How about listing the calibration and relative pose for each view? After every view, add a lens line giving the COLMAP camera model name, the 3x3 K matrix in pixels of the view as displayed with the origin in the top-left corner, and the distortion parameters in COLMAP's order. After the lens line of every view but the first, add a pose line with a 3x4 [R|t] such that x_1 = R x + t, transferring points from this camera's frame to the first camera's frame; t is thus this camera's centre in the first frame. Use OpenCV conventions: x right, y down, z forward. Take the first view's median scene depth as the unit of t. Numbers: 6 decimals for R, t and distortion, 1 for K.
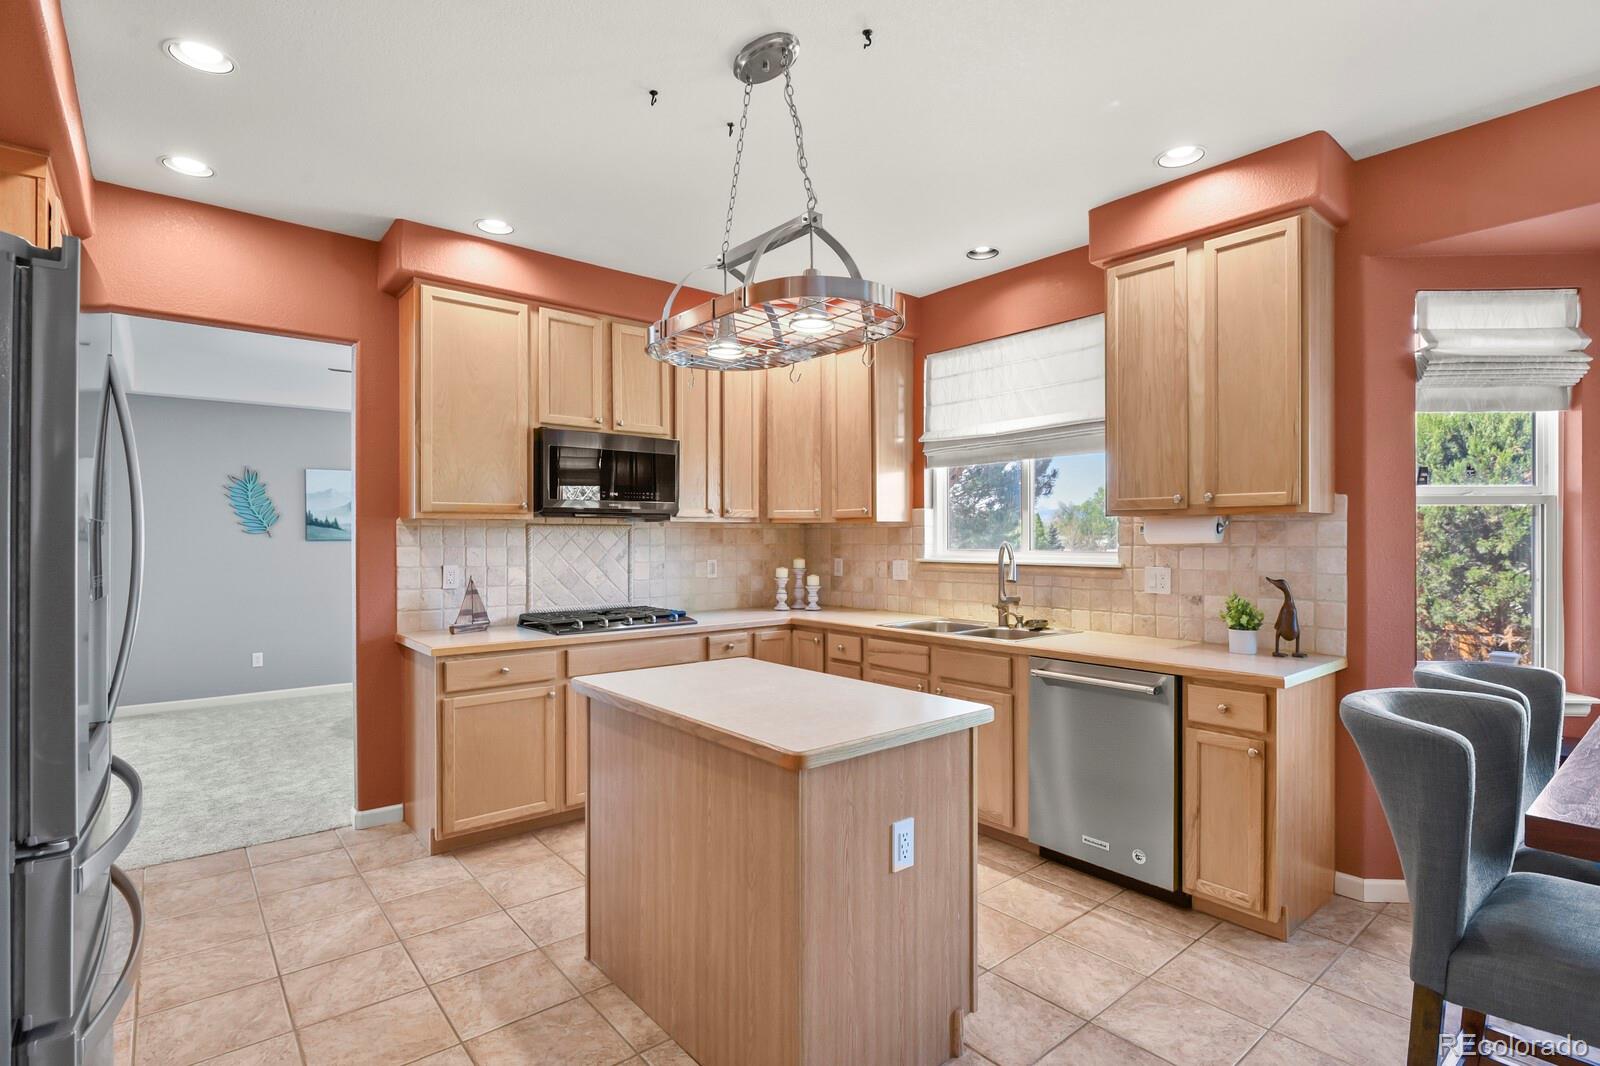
lens RADIAL K [[775.5, 0, 804.5], [0, 775.5, 538.0], [0, 0, 1]] dist [-0.008110, -0.002405]
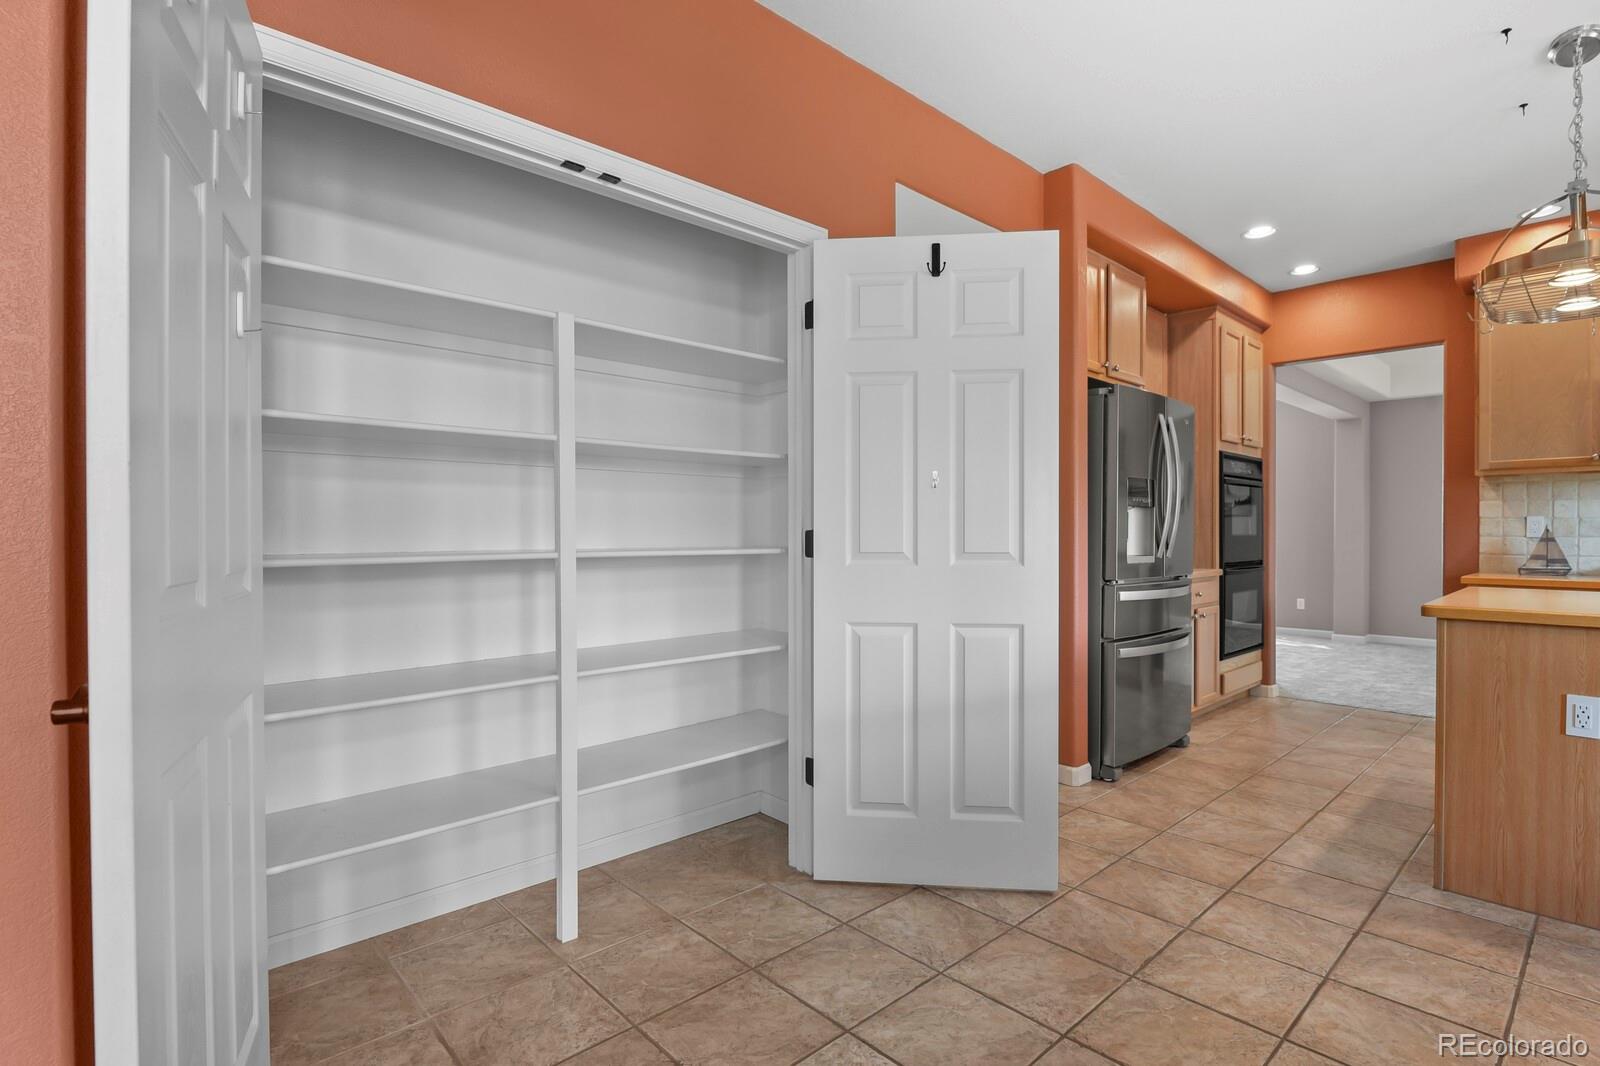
lens RADIAL K [[775.5, 0, 804.5], [0, 775.5, 538.0], [0, 0, 1]] dist [-0.008110, -0.002405]
pose [[0.054448, 0.008896, -0.998477, 0.620701], [0.000308, 0.999960, 0.008926, 0.058482], [0.998517, -0.000793, 0.054443, -0.122596]]
